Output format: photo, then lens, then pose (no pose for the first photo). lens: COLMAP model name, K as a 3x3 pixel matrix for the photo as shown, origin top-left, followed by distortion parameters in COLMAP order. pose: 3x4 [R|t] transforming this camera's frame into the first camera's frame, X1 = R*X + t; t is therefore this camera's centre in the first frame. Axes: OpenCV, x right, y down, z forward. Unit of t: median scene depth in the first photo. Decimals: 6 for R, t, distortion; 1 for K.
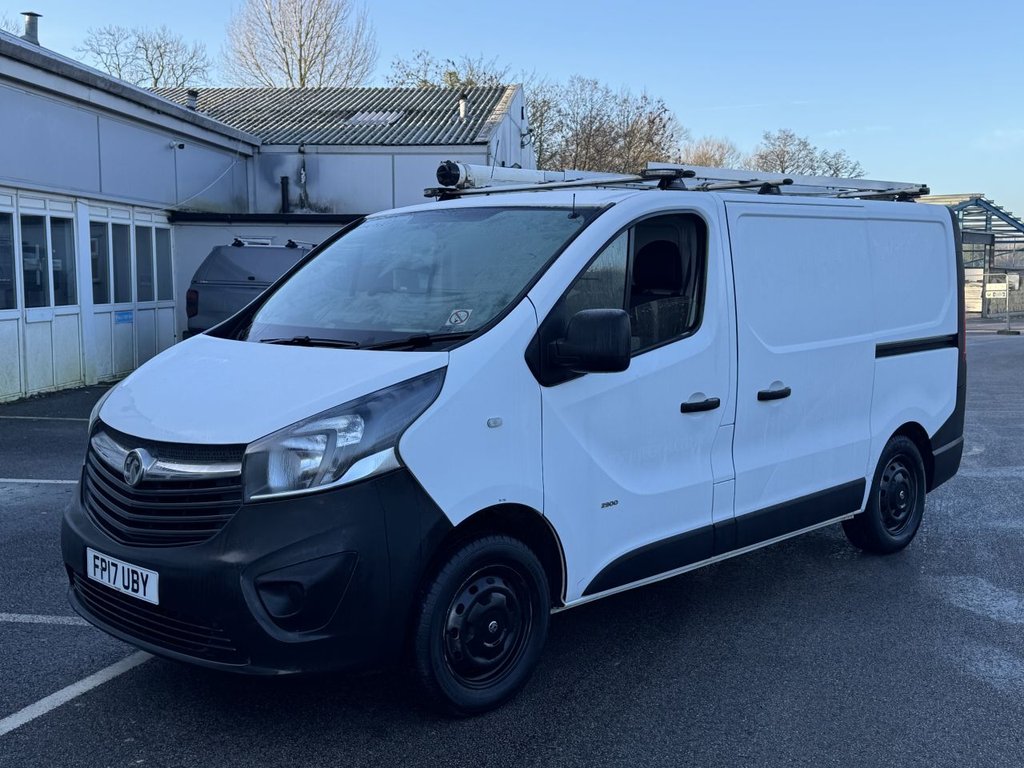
lens RADIAL K [[1143.5, 0, 512.0], [0, 1143.5, 384.0], [0, 0, 1]] dist [0.204447, -0.458518]
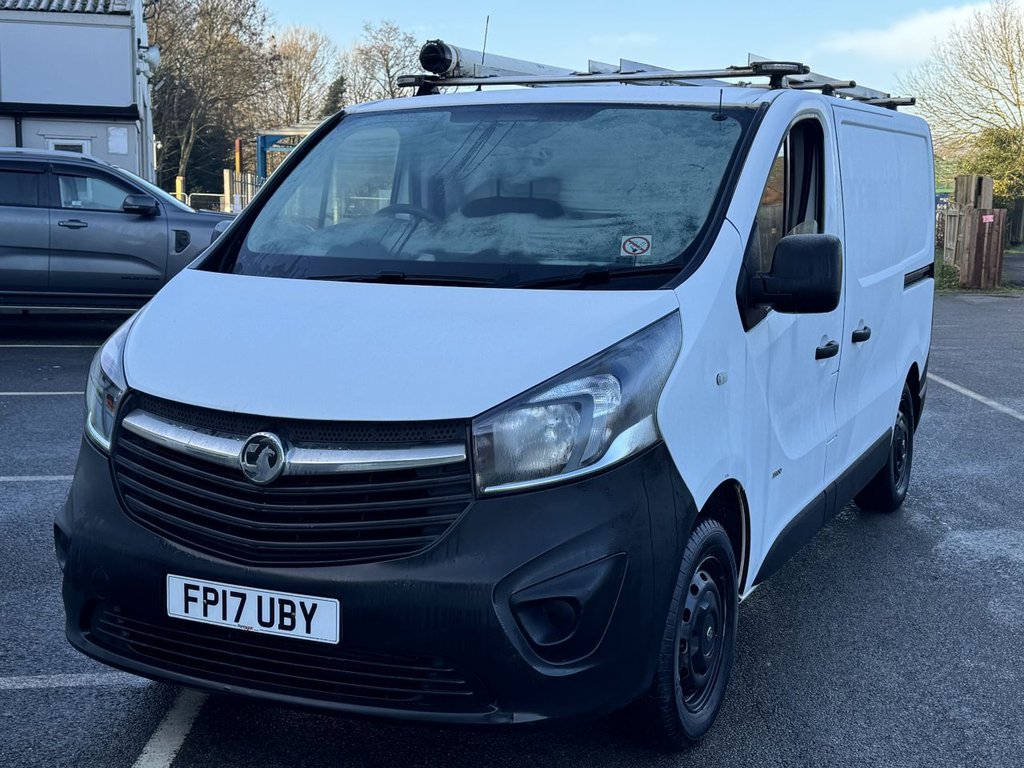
lens RADIAL K [[1373.6, 0, 517.5], [0, 1373.6, 389.6], [0, 0, 1]] dist [0.128979, -0.016283]
pose [[0.941245, -0.037030, 0.335689, -0.452826], [0.021060, 0.998472, 0.051090, -0.010280], [-0.337068, -0.041018, 0.940586, 0.145983]]
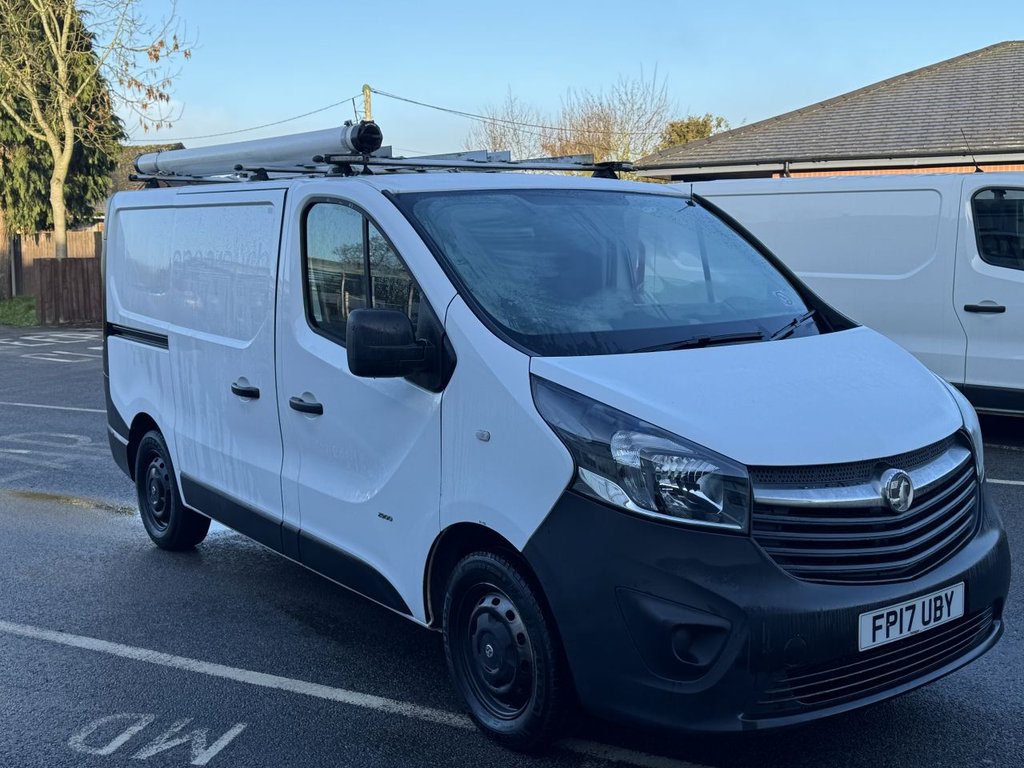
lens RADIAL K [[1144.0, 0, 505.6], [0, 1144.0, 383.8], [0, 0, 1]] dist [0.200636, -0.450575]
pose [[0.145198, -0.129579, 0.980881, -1.181978], [0.110521, 0.987306, 0.114067, -0.134787], [-0.983210, 0.091846, 0.157676, 1.123392]]
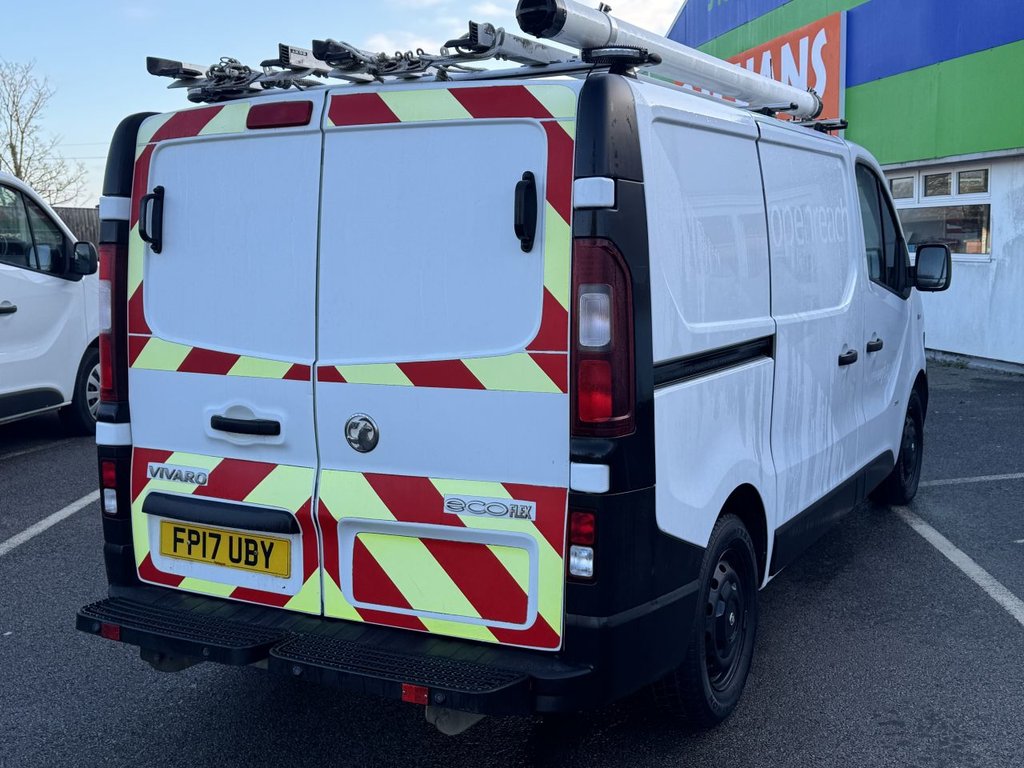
lens RADIAL K [[1144.0, 0, 505.6], [0, 1144.0, 383.8], [0, 0, 1]] dist [0.200636, -0.450575]
pose [[-0.955878, 0.059250, -0.287727, 0.606932], [-0.006744, 0.974765, 0.223130, -0.243669], [0.293687, 0.215226, -0.931357, 2.542133]]
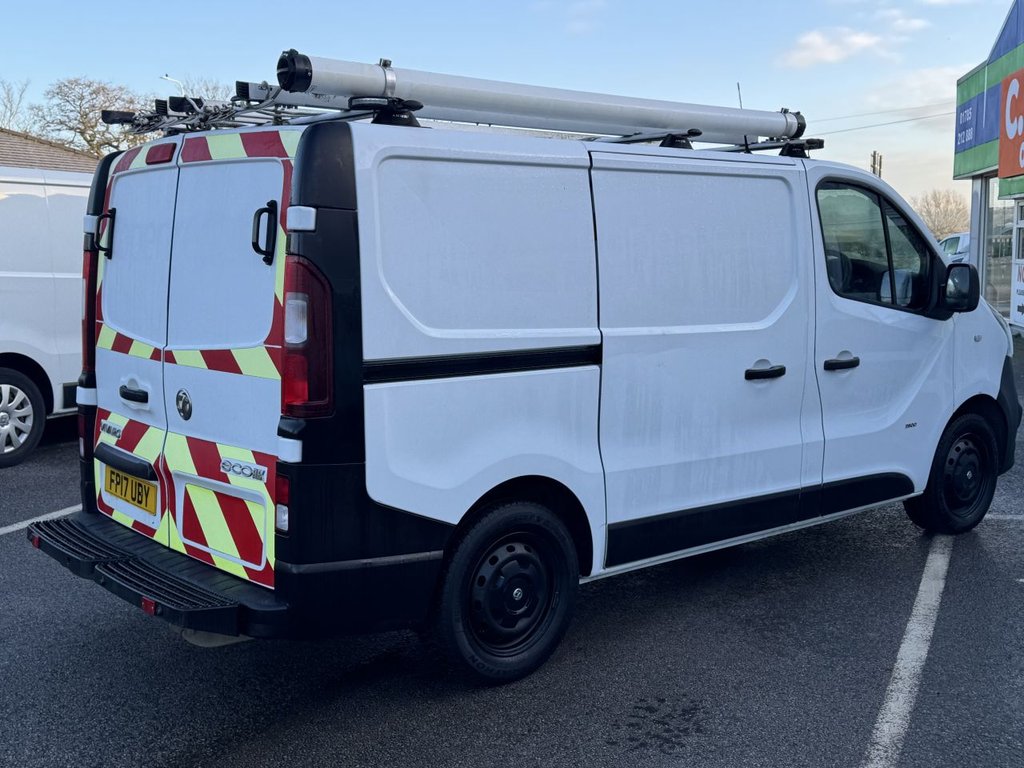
lens RADIAL K [[1144.0, 0, 505.6], [0, 1144.0, 383.8], [0, 0, 1]] dist [0.200636, -0.450575]
pose [[-0.997071, -0.000313, 0.076481, 0.140106], [0.016531, 0.975470, 0.219510, -0.266910], [-0.074673, 0.220131, -0.972608, 2.731816]]
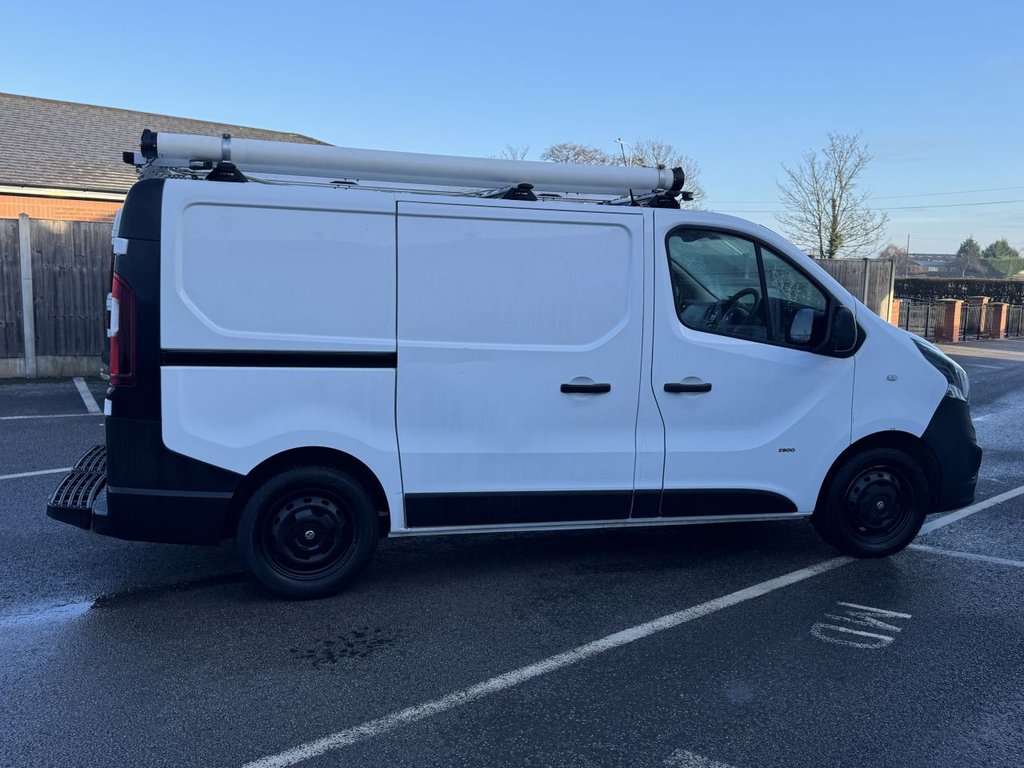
lens RADIAL K [[922.1, 0, 512.0], [0, 922.1, 384.0], [0, 0, 1]] dist [0.196399, -0.440401]
pose [[-0.874852, -0.082400, 0.477330, -0.480843], [0.023130, 0.977194, 0.211084, -0.259660], [-0.483837, 0.195708, -0.852995, 2.569774]]
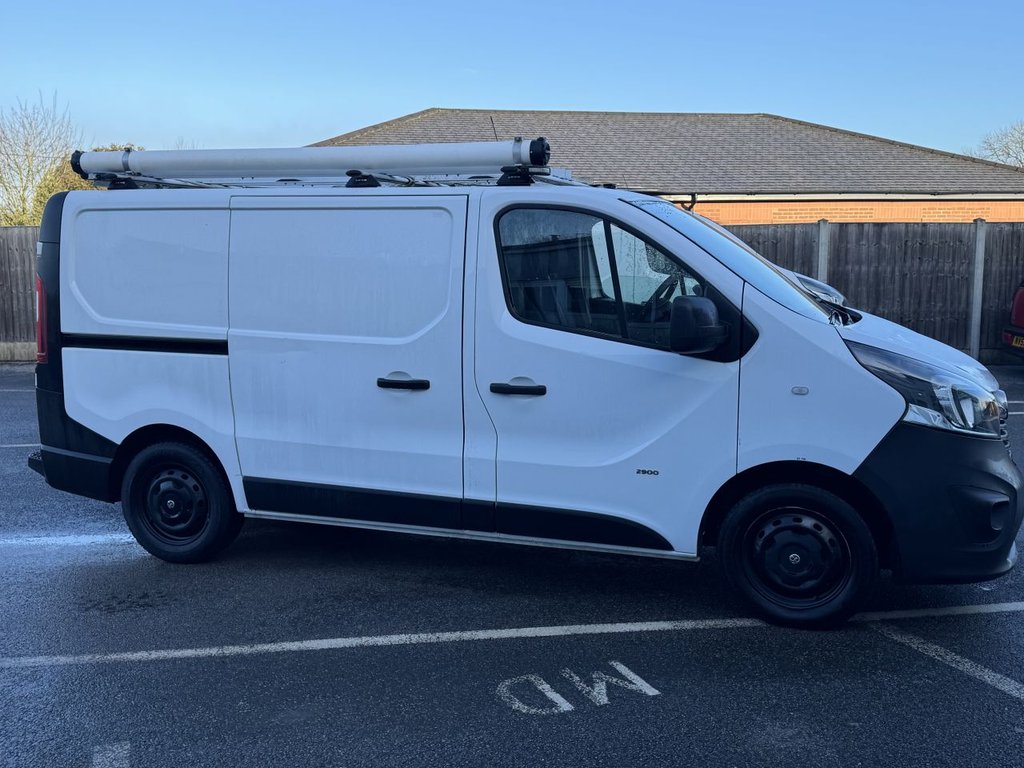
lens RADIAL K [[981.5, 0, 509.9], [0, 981.5, 385.3], [0, 0, 1]] dist [0.184420, -0.371260]
pose [[-0.449462, -0.117578, 0.885528, -1.064000], [0.094039, 0.979564, 0.177795, -0.203125], [-0.888336, 0.163186, -0.429220, 1.953343]]
